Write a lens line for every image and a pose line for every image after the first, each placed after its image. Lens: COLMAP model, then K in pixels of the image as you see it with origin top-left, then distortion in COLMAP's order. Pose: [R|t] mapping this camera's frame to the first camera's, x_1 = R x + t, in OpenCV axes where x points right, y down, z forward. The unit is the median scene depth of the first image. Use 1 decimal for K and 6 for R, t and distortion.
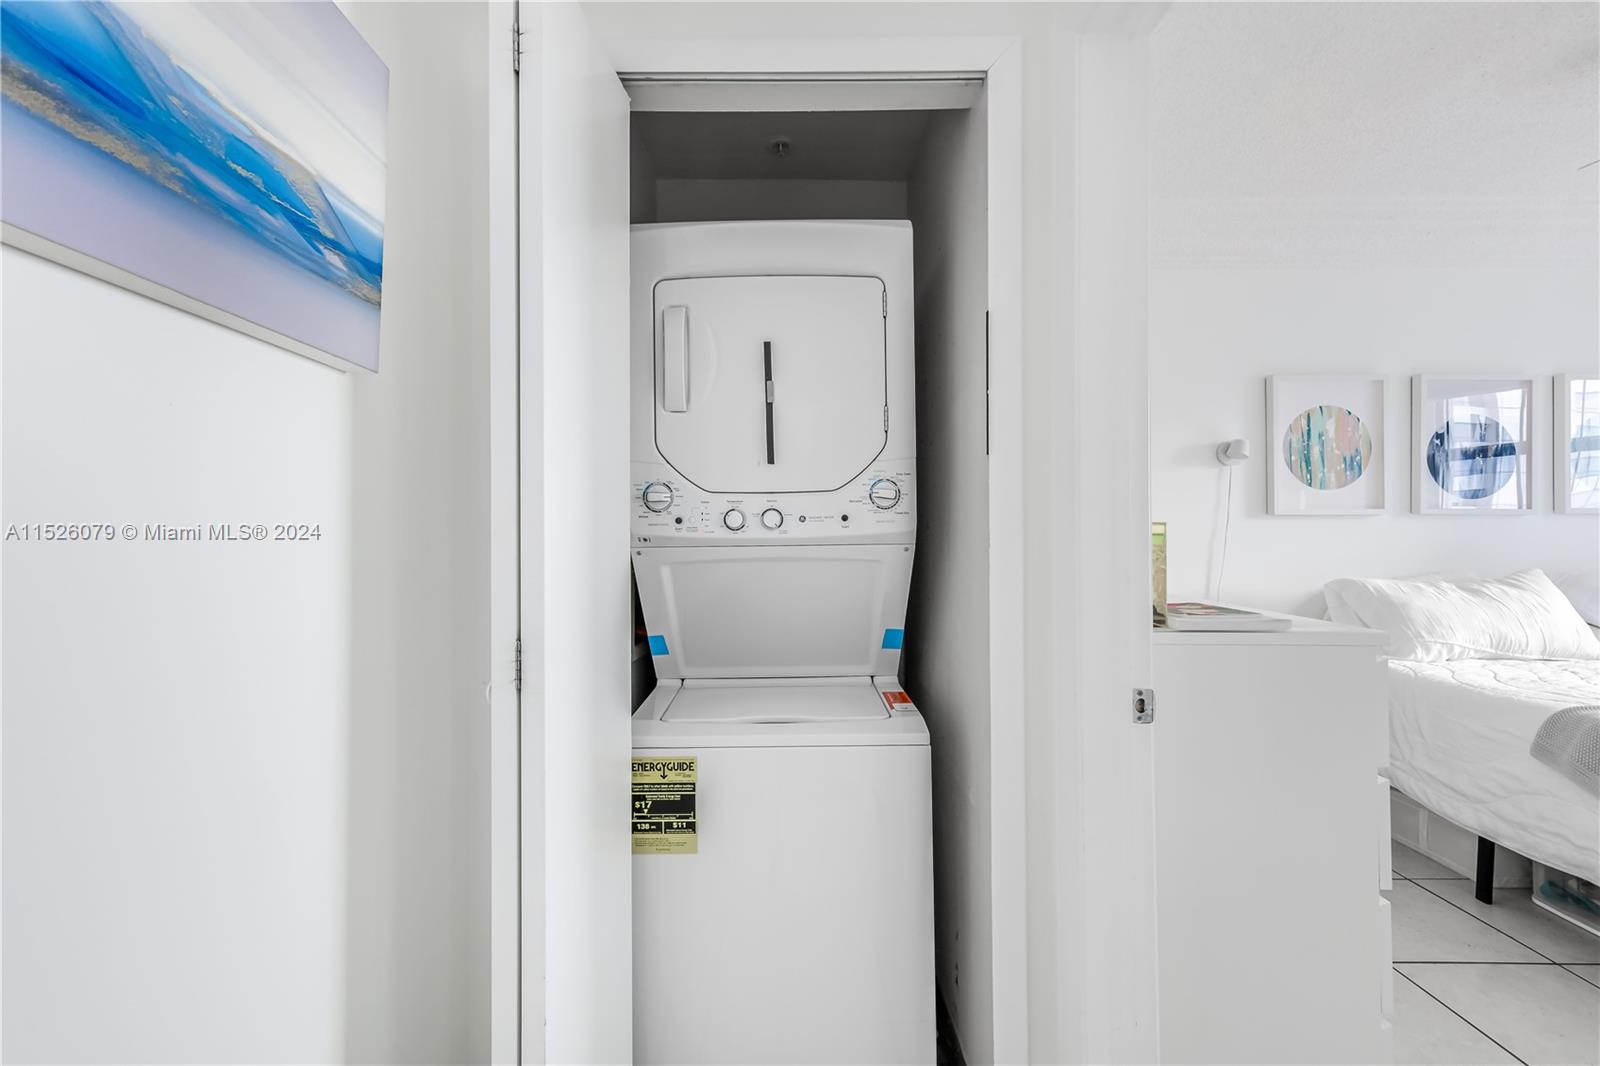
lens RADIAL K [[686.9, 0, 800.0], [0, 686.9, 533.0], [0, 0, 1]] dist [0.015331, -0.000164]
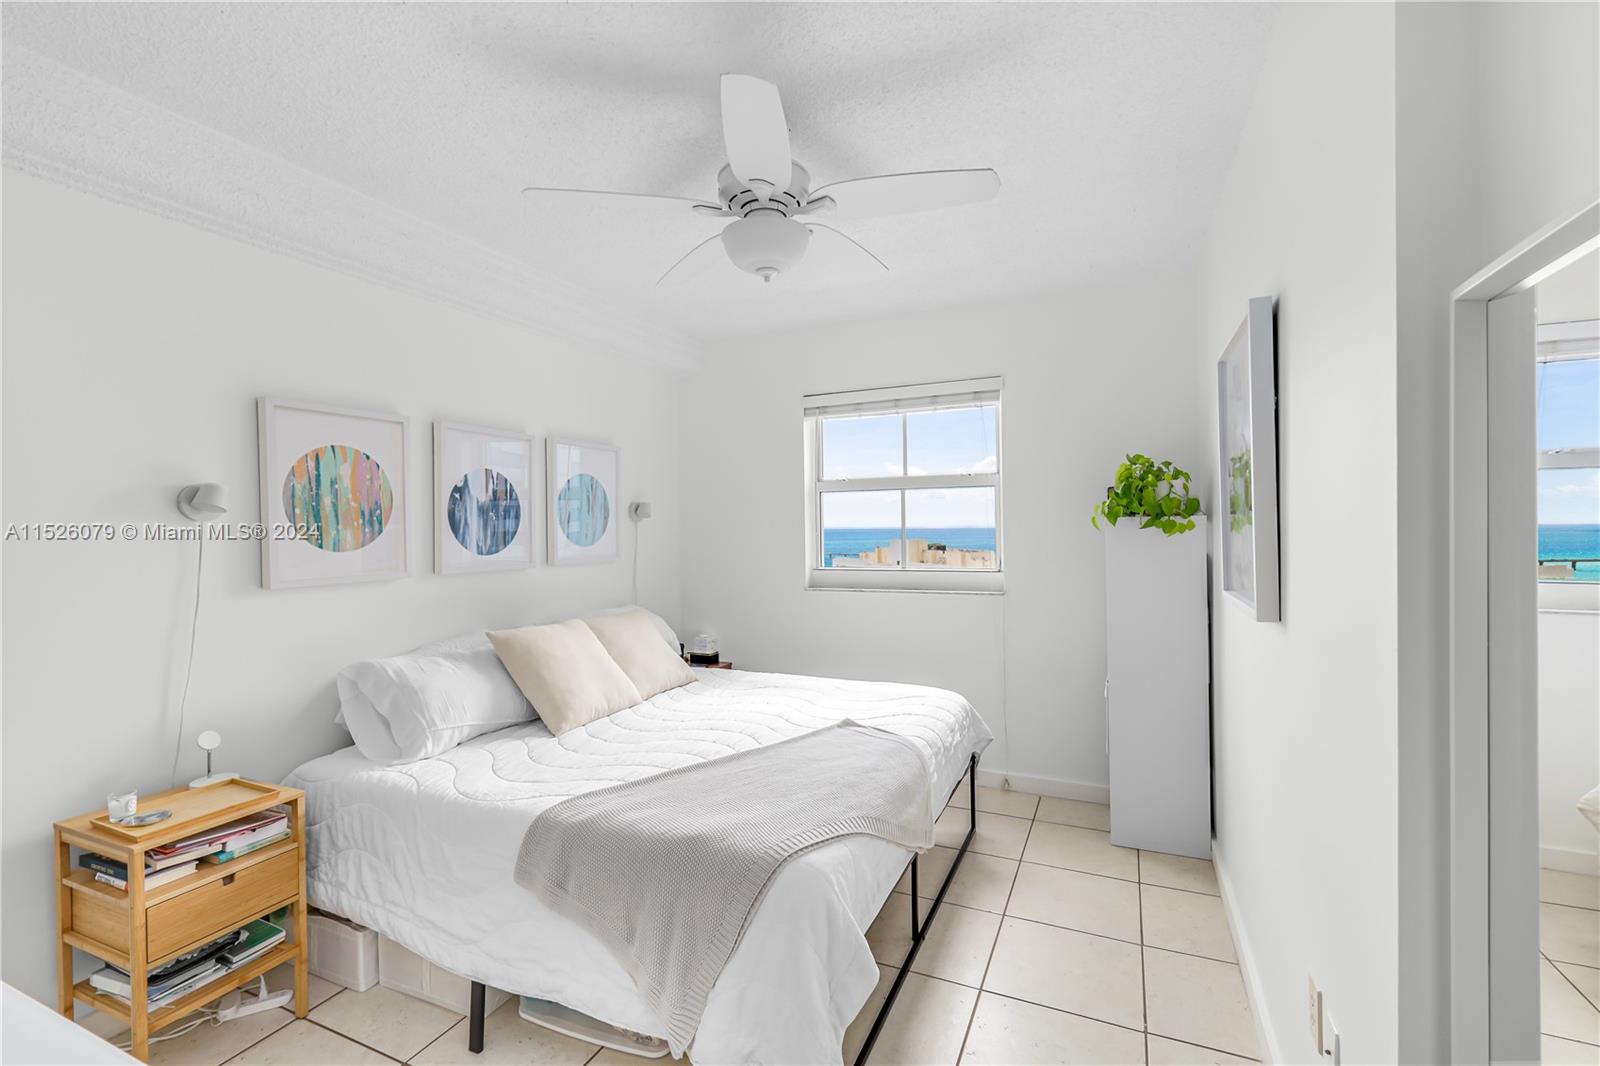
lens RADIAL K [[713.8, 0, 798.4], [0, 713.8, 529.3], [0, 0, 1]] dist [0.001268, 0.000108]
pose [[0.415221, -0.006469, 0.909697, 0.231337], [0.000983, 0.999977, 0.006662, -0.092886], [-0.909720, -0.001872, 0.415218, 0.180621]]
